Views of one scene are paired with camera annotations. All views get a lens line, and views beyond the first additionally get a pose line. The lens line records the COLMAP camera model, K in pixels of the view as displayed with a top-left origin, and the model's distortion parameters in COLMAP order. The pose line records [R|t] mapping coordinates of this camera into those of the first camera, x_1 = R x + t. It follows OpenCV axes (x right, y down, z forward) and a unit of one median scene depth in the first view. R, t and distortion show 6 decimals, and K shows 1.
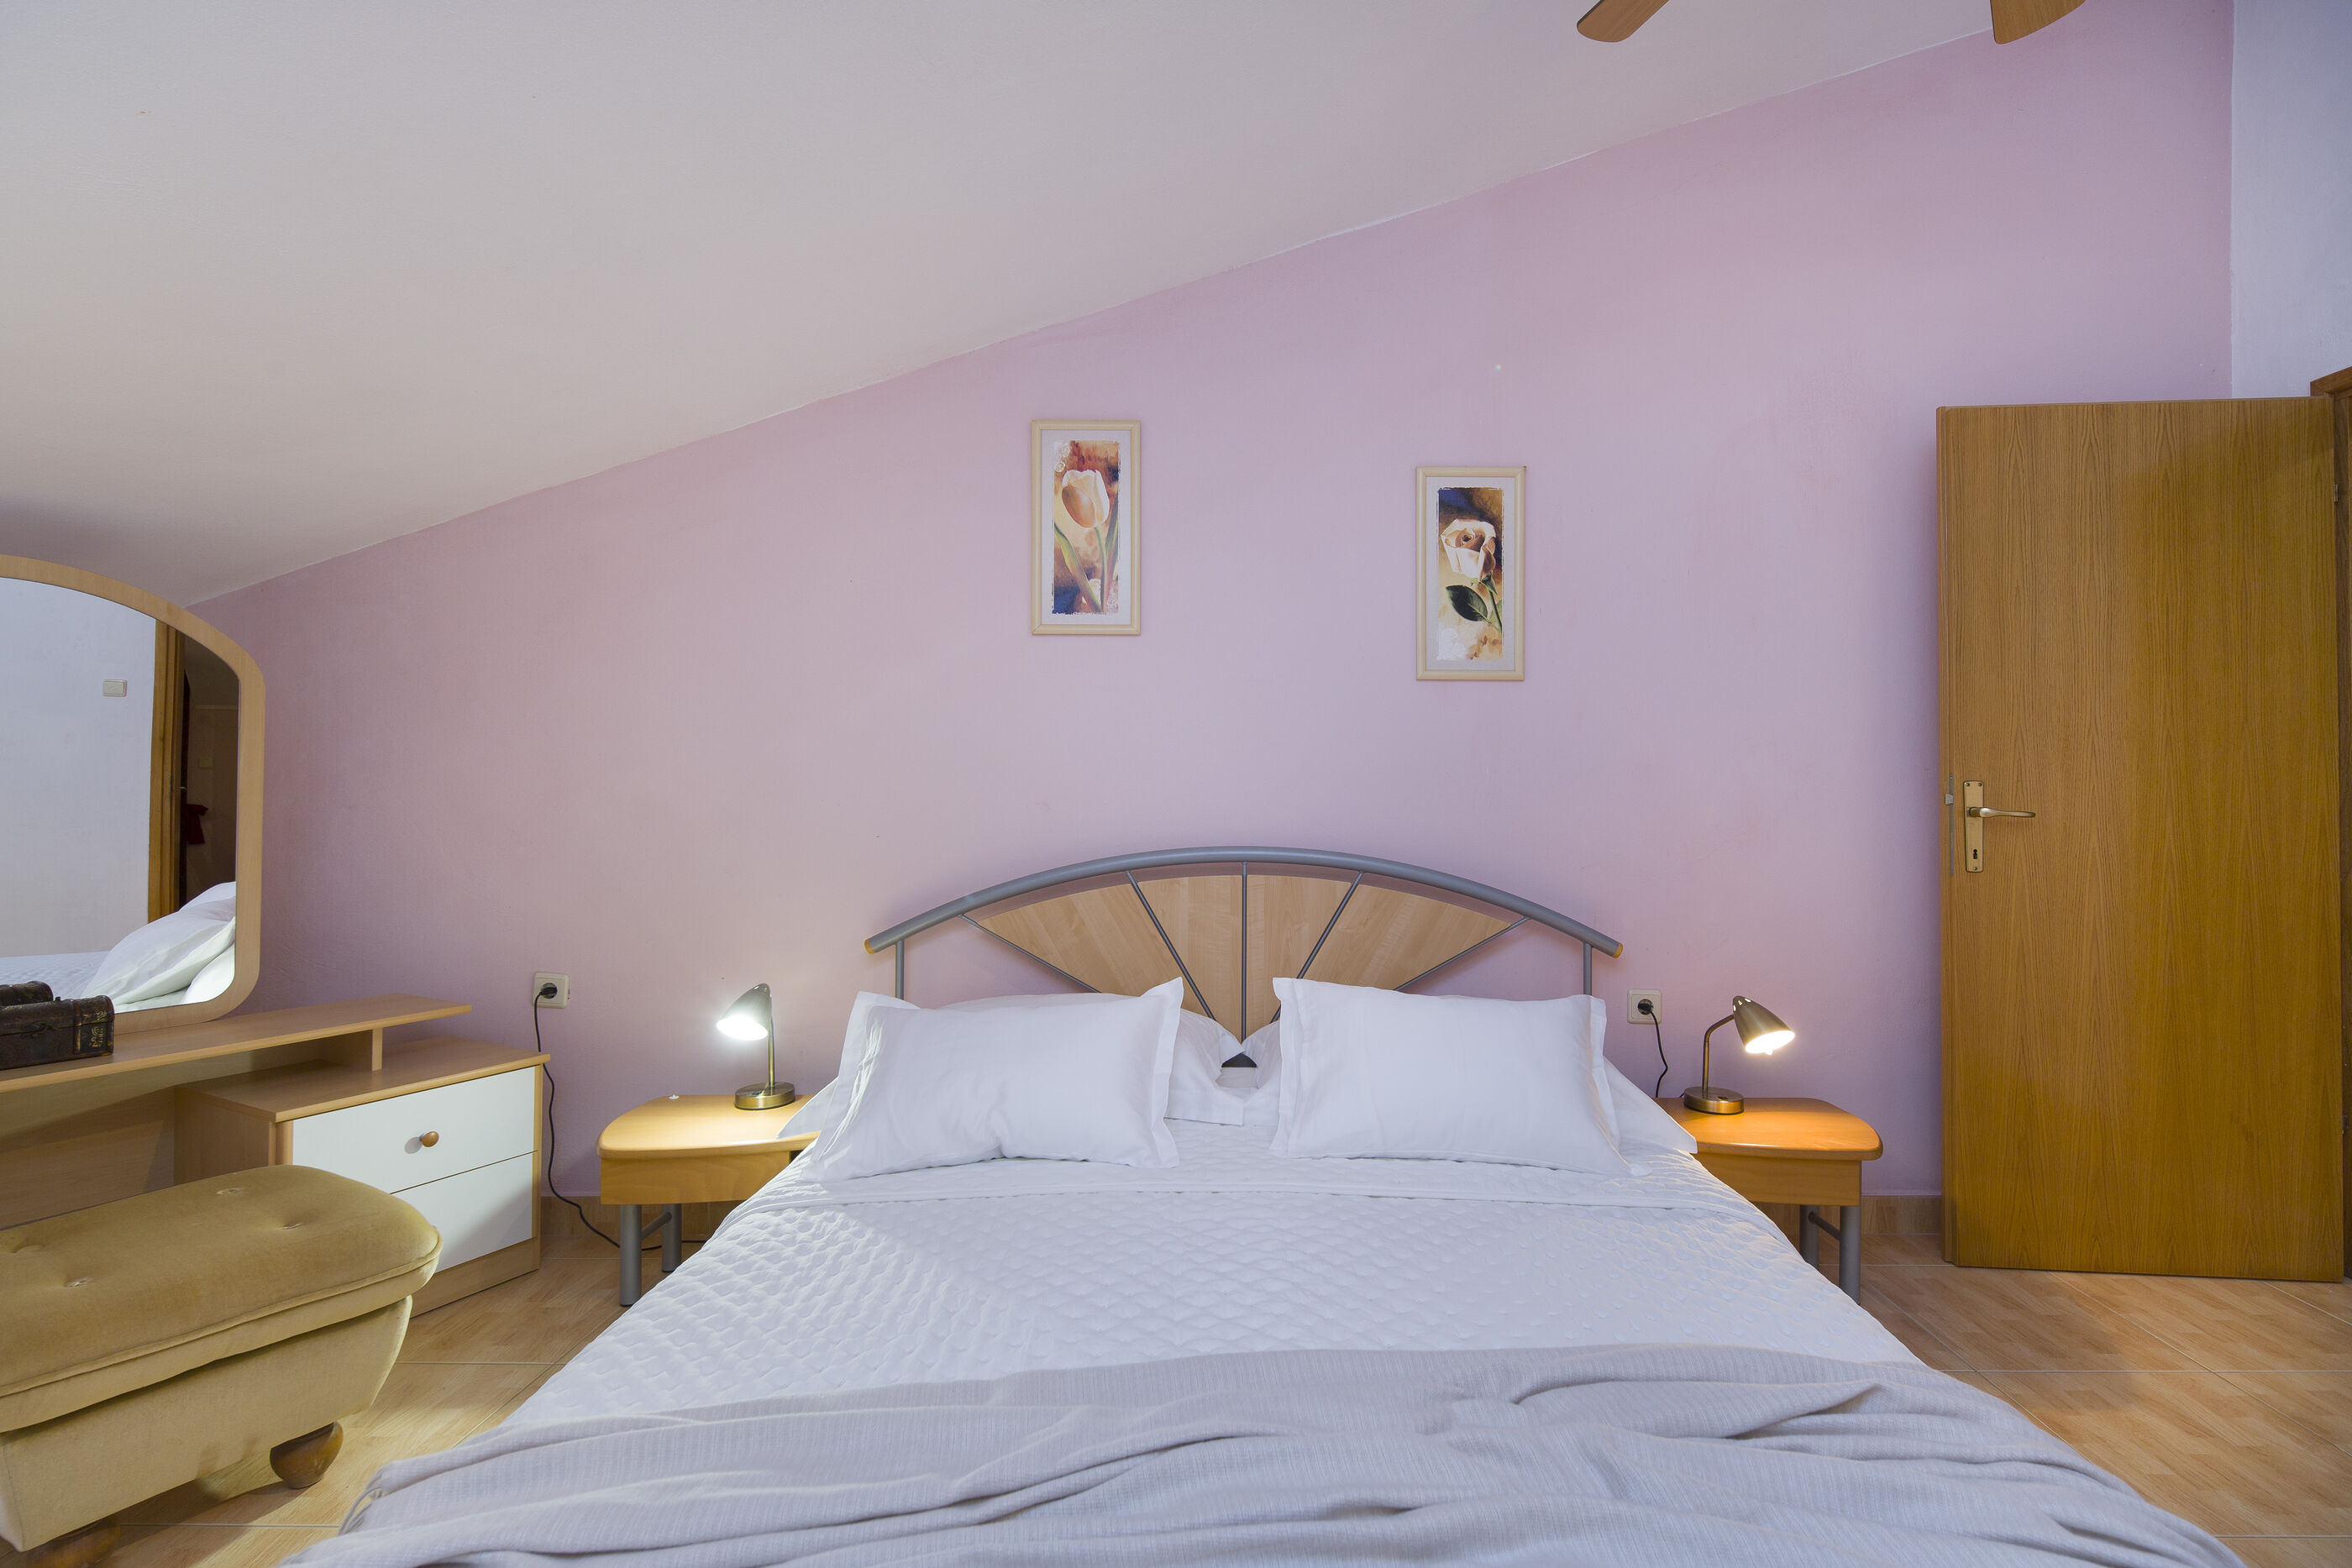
lens RADIAL K [[1054.1, 0, 1223.5], [0, 1054.1, 778.2], [0, 0, 1]] dist [-0.006541, -0.000613]
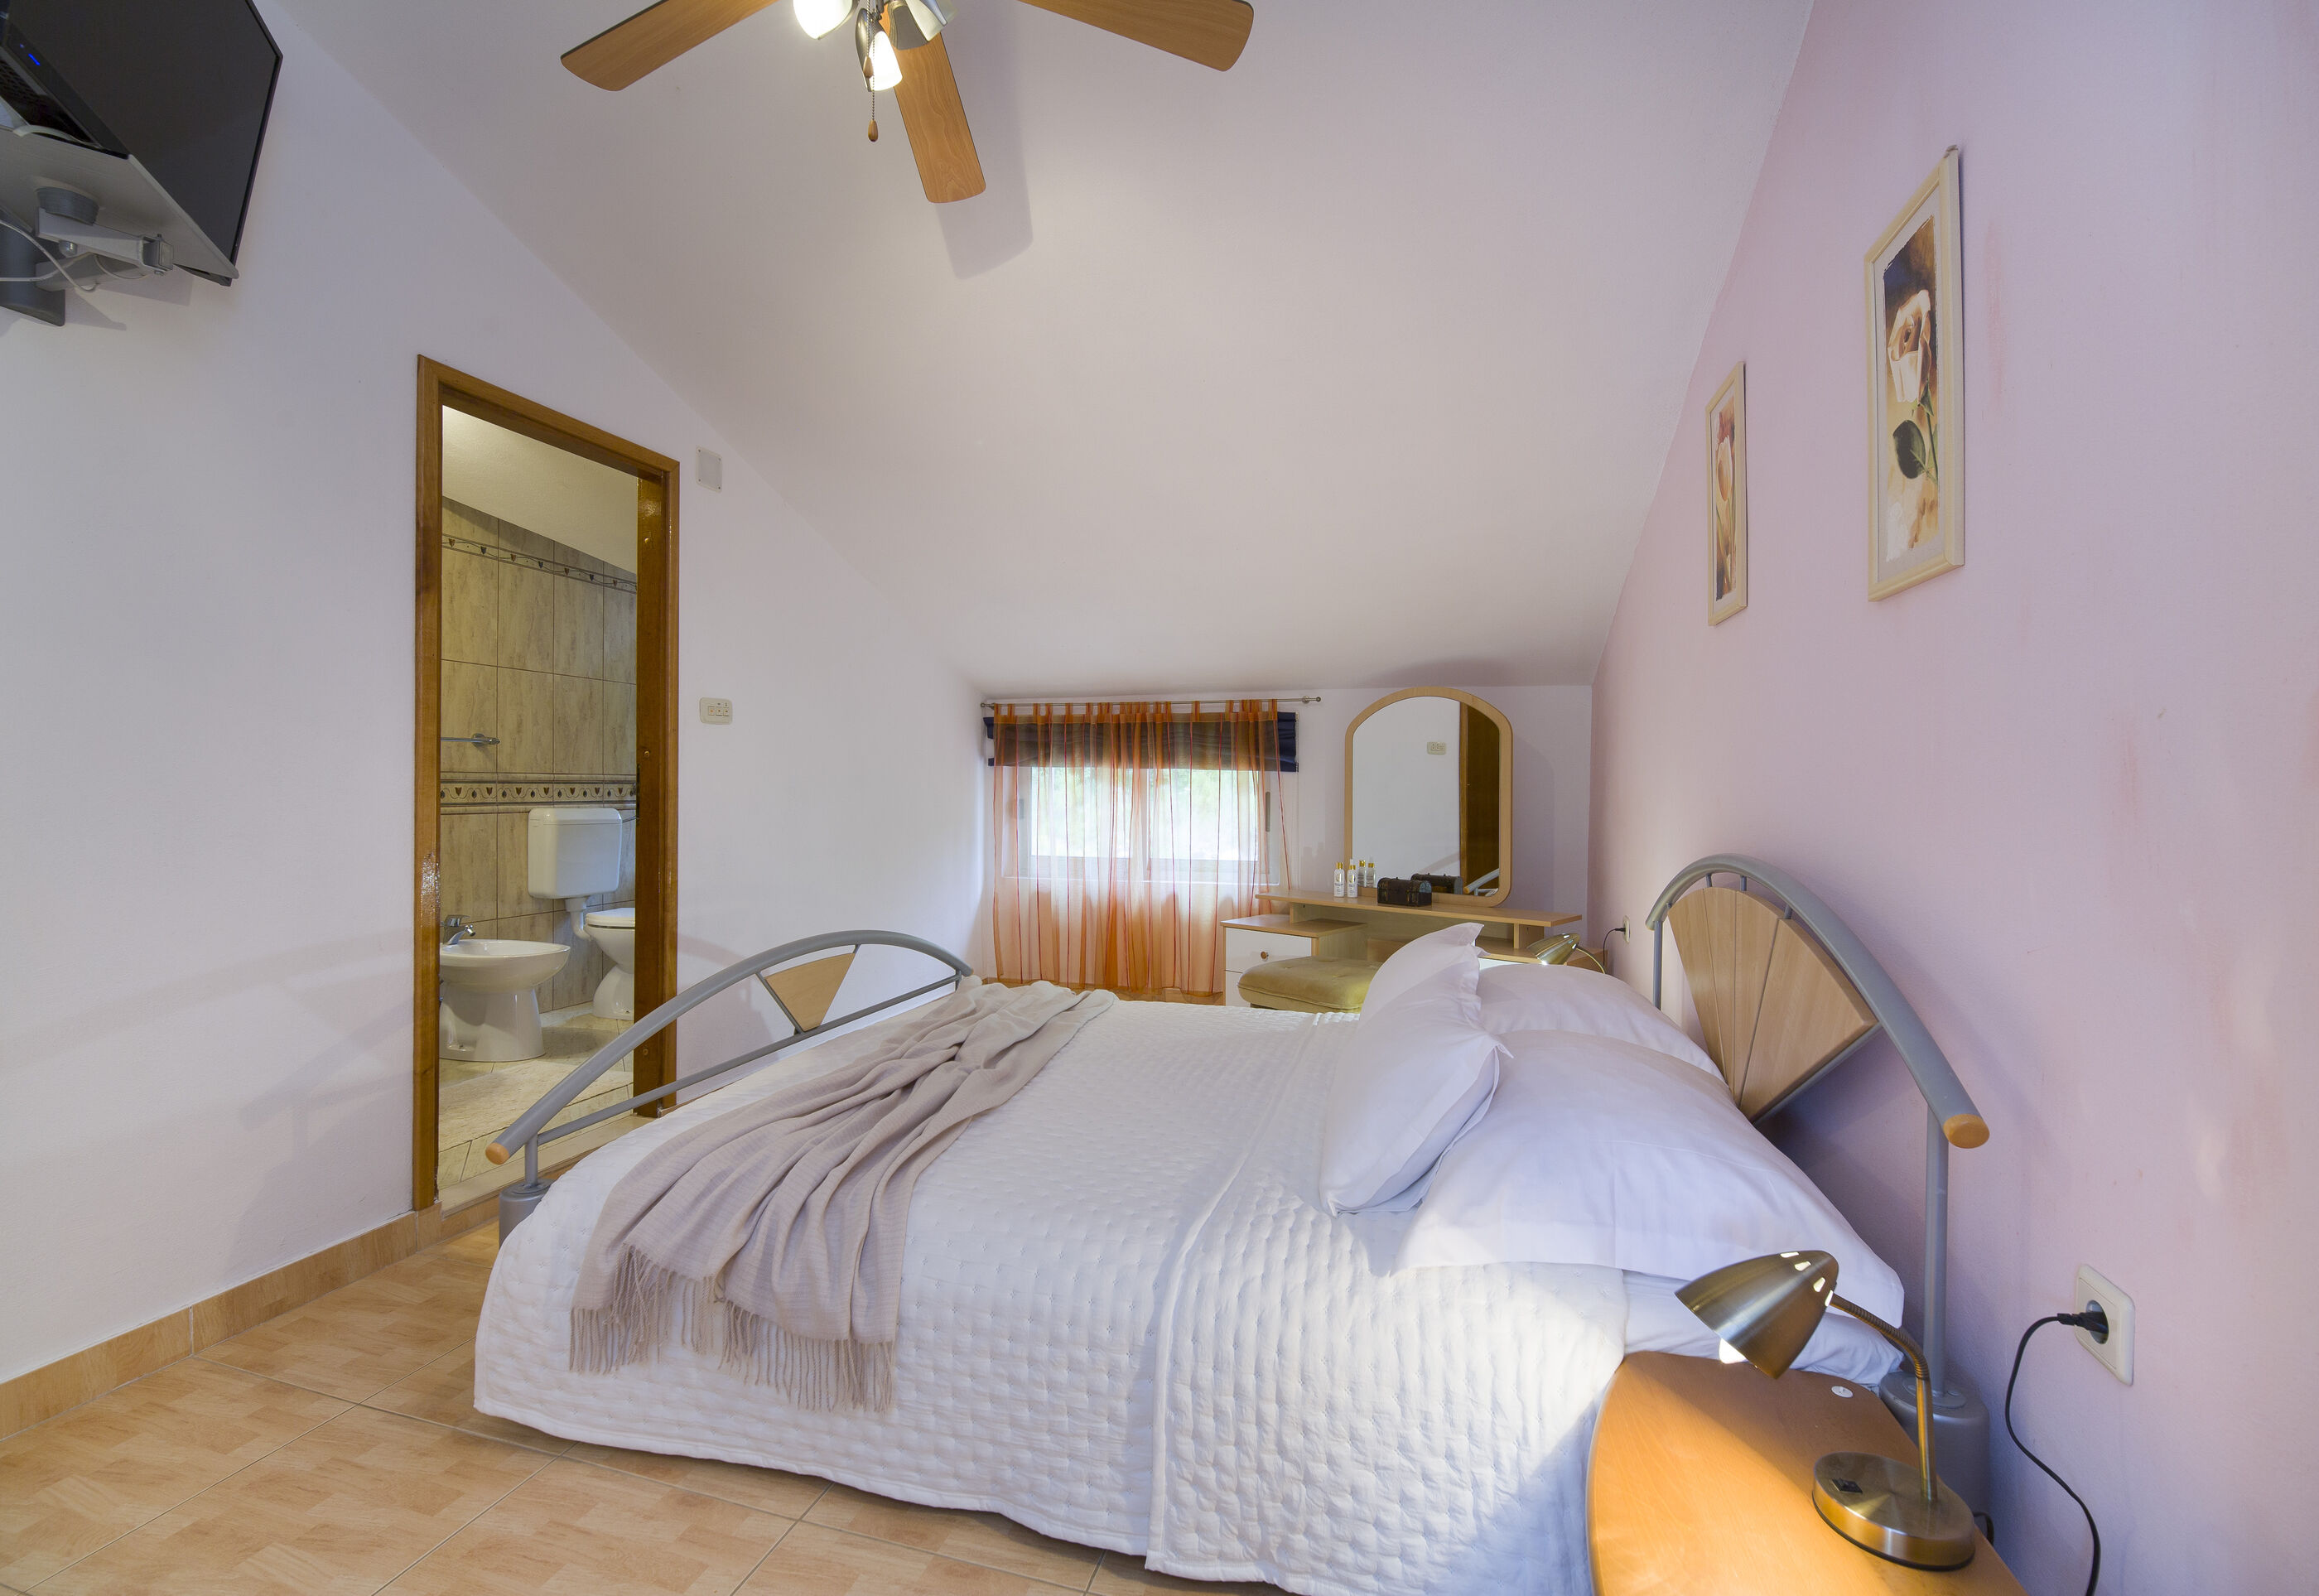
lens RADIAL K [[1032.8, 0, 1135.8], [0, 1032.8, 796.6], [0, 0, 1]] dist [0.001730, -0.008522]
pose [[-0.284736, 0.002712, -0.958602, 0.879633], [0.005336, 0.999985, 0.001244, 0.016141], [0.958591, -0.004761, -0.284746, 0.763311]]
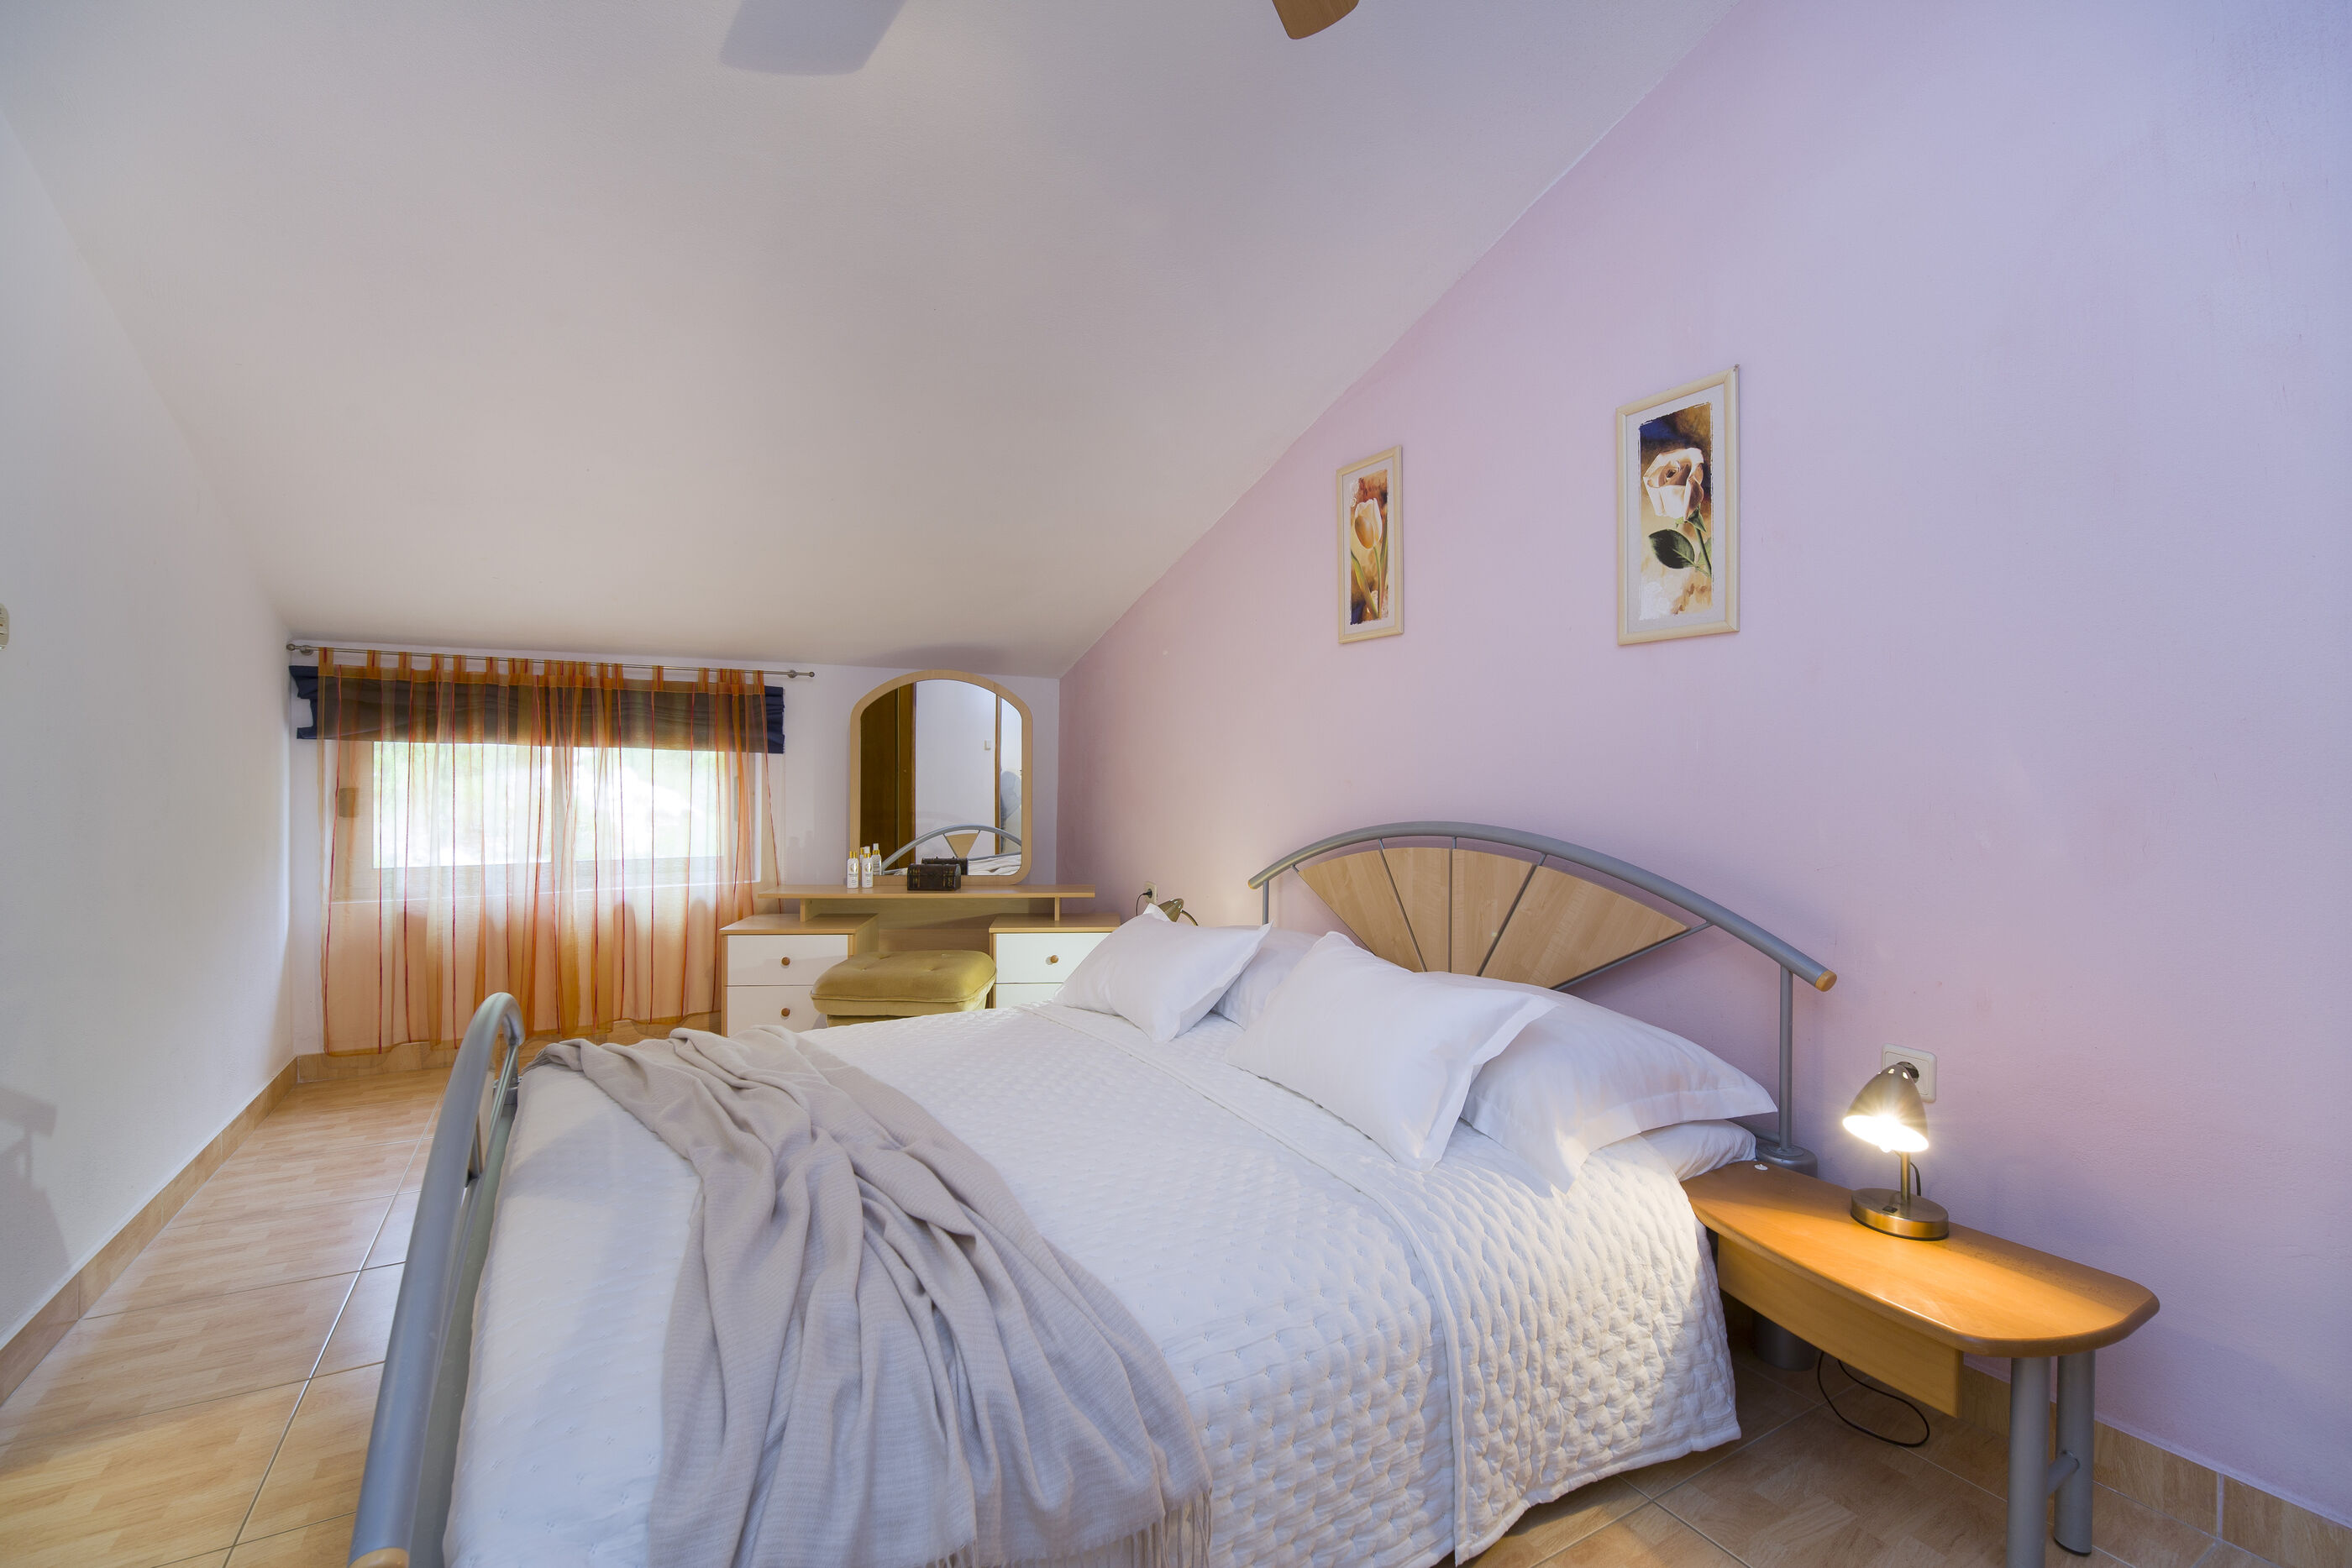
lens RADIAL K [[1000.3, 0, 1176.0], [0, 1000.3, 784.0], [0, 0, 1]] dist [-0.002195, -0.000255]
pose [[0.506105, 0.005853, -0.862452, 0.731357], [0.009315, 0.999882, 0.012252, 0.010723], [0.862421, -0.014235, 0.505991, 0.241053]]
